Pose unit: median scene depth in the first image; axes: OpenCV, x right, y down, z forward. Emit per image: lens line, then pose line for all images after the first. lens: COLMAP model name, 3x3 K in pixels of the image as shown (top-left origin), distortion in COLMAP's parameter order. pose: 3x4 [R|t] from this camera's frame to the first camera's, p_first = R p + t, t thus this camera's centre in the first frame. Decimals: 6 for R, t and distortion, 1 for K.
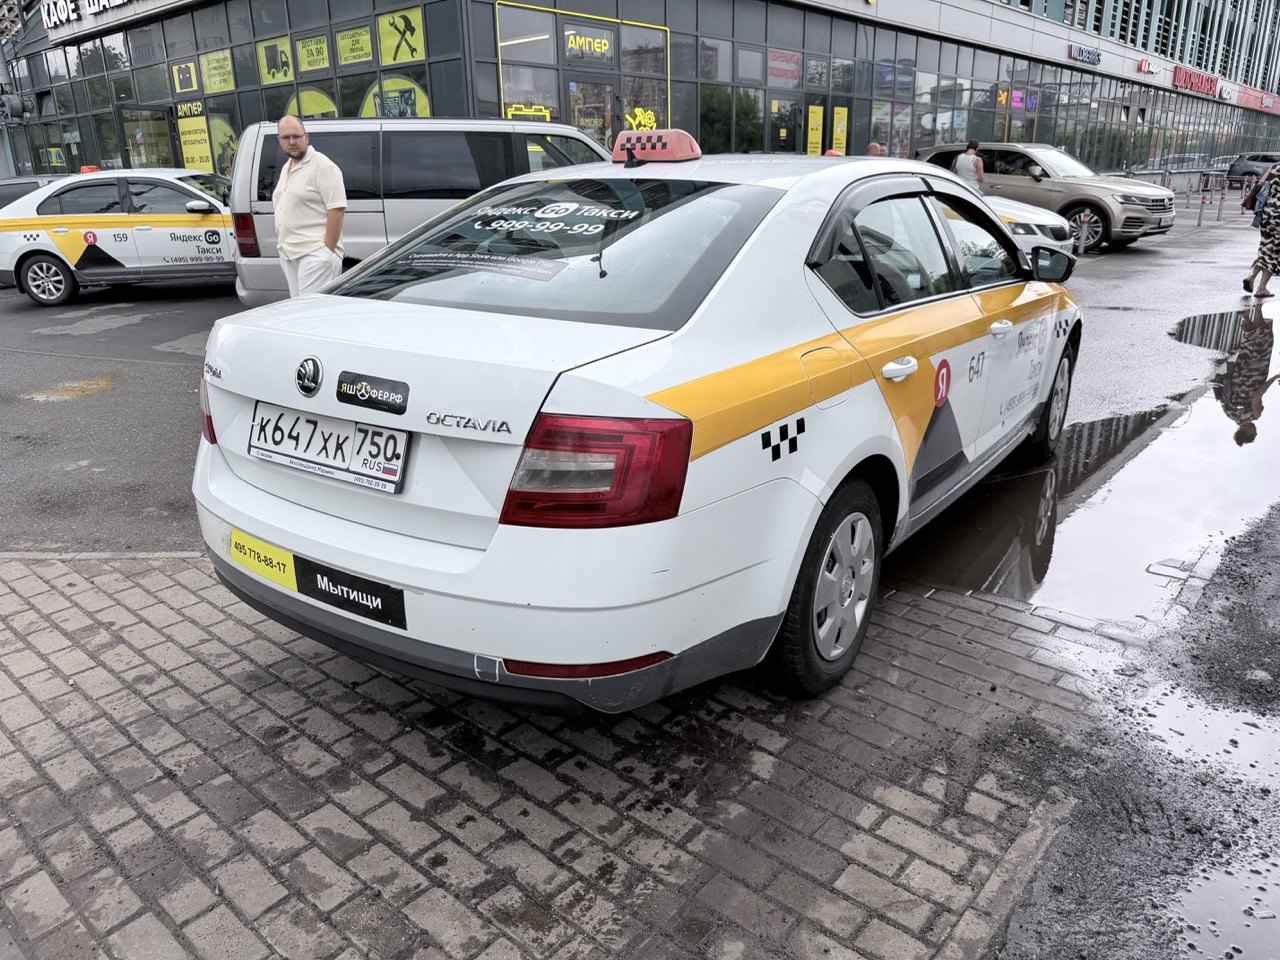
lens RADIAL K [[909.0, 0, 640.1], [0, 909.0, 474.4], [0, 0, 1]] dist [0.062633, -0.073172]
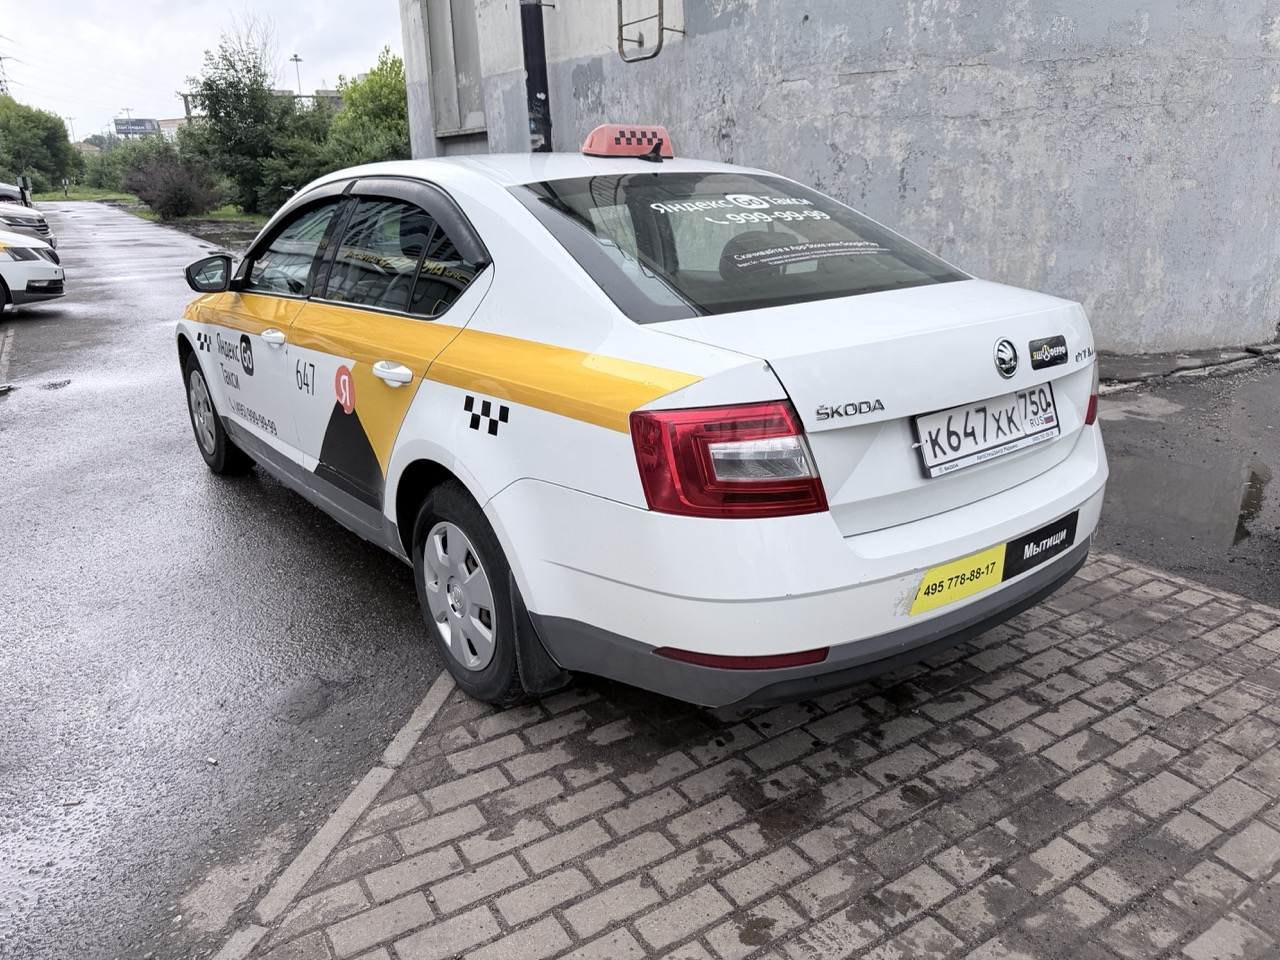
lens RADIAL K [[909.0, 0, 640.0], [0, 909.0, 483.2], [0, 0, 1]] dist [0.062633, -0.073172]
pose [[0.270952, -0.289104, 0.918152, -1.362262], [0.303390, 0.930866, 0.203574, -0.290726], [-0.913531, 0.223400, 0.339932, 1.005554]]
